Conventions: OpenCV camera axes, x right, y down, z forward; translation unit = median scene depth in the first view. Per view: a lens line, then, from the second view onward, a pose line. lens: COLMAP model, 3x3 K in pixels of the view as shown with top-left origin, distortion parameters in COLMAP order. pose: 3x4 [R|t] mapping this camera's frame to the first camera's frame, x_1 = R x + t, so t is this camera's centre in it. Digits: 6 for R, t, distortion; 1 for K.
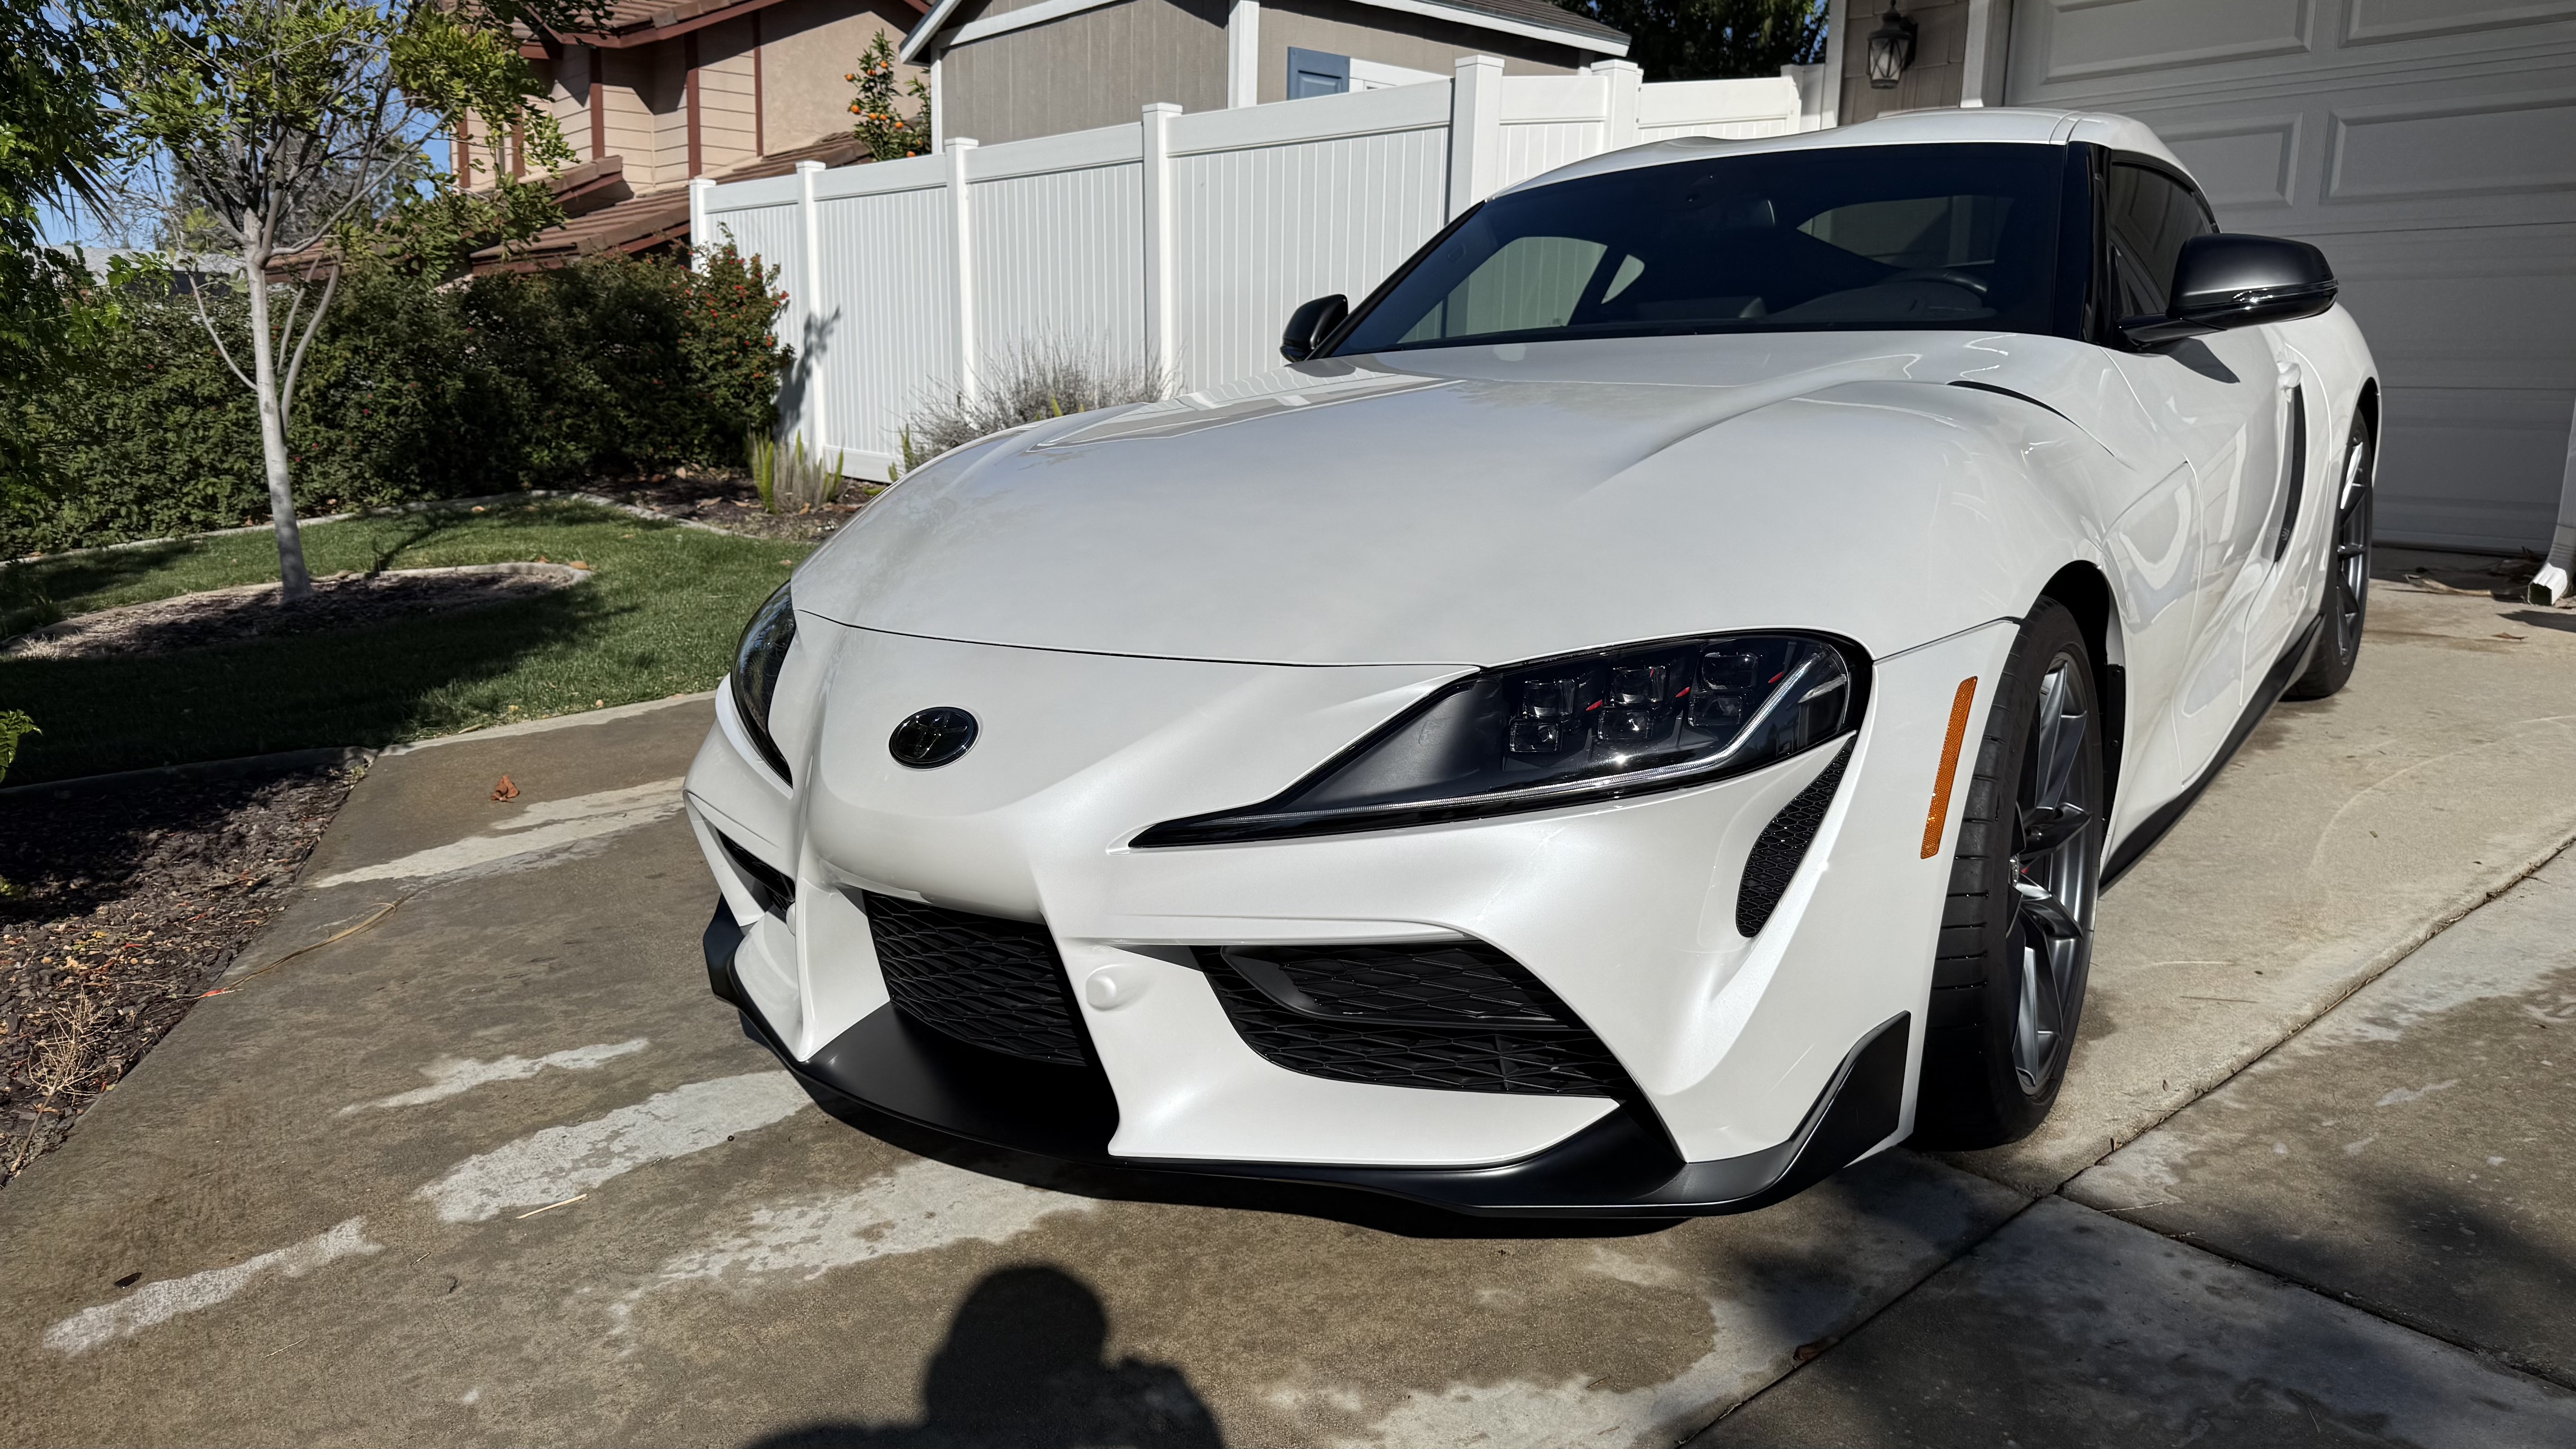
lens RADIAL K [[1813.9, 0, 1288.0], [0, 1813.9, 724.5], [0, 0, 1]] dist [0.050756, -0.087648]
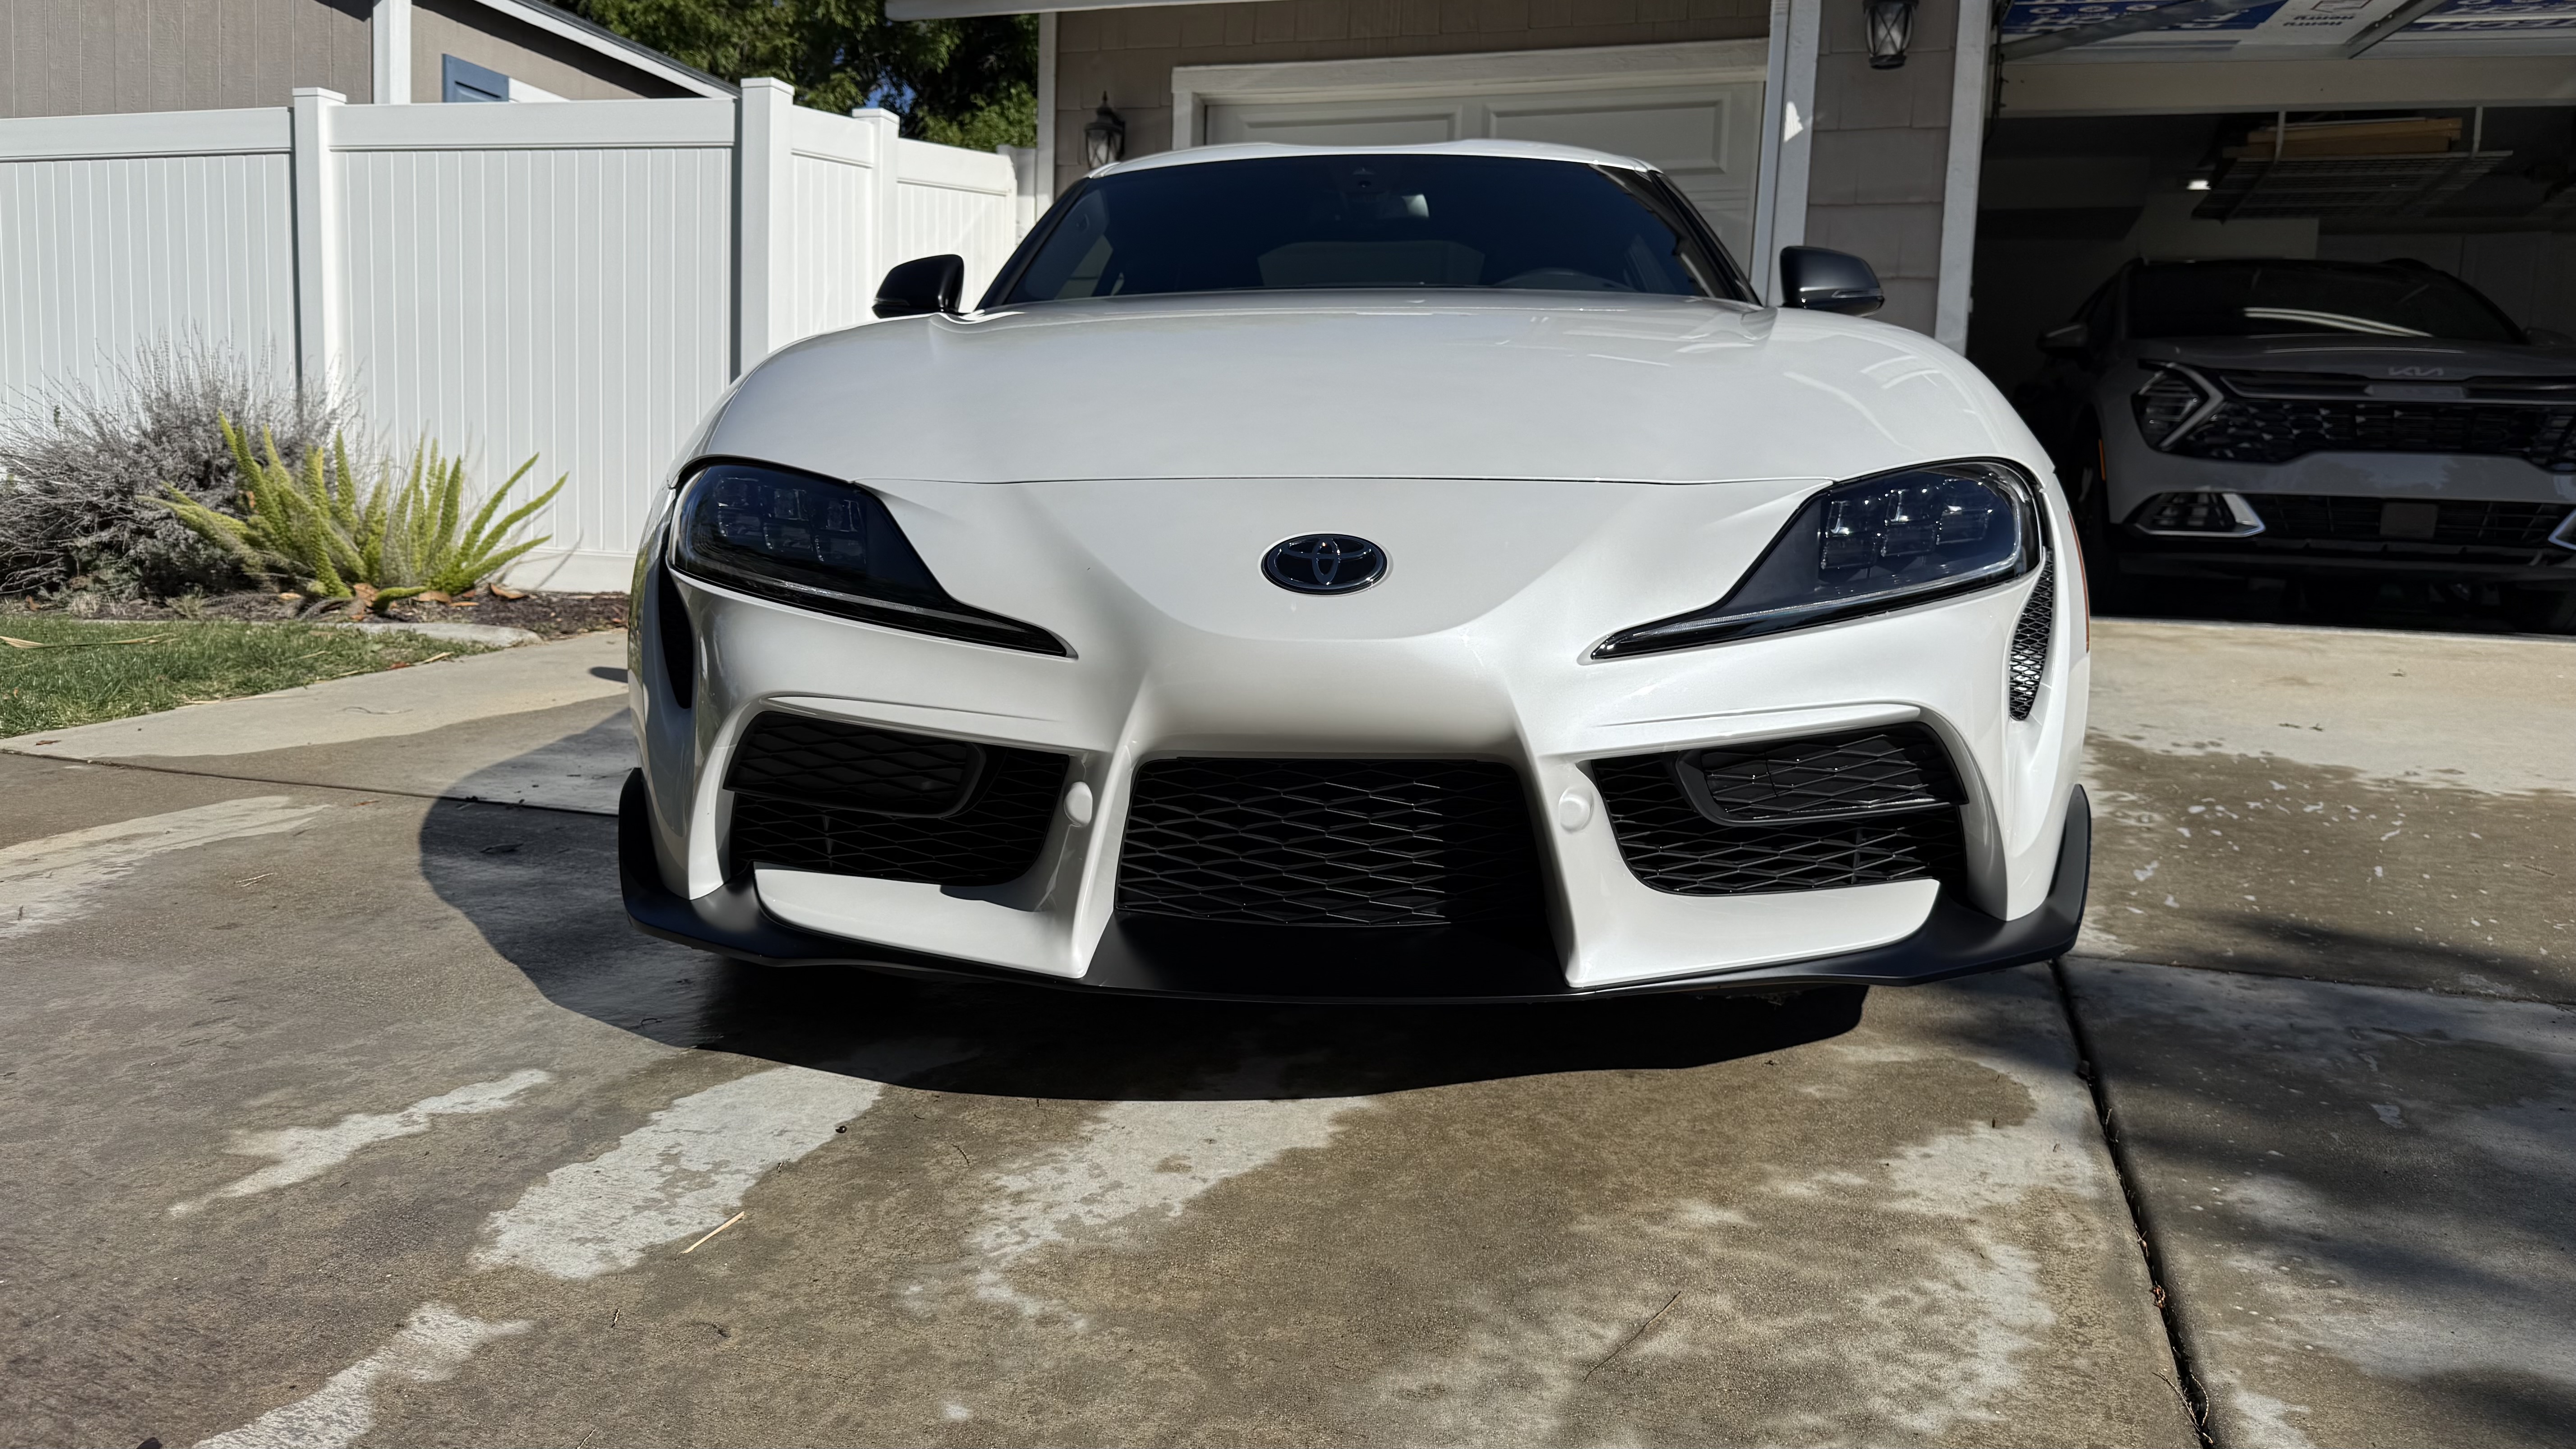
lens RADIAL K [[1865.1, 0, 1282.9], [0, 1865.1, 635.5], [0, 0, 1]] dist [0.064118, -0.094682]
pose [[0.834873, -0.013905, 0.550266, -0.194537], [0.081250, 0.991843, -0.098209, 0.036403], [-0.544412, 0.126701, 0.829193, 0.065176]]
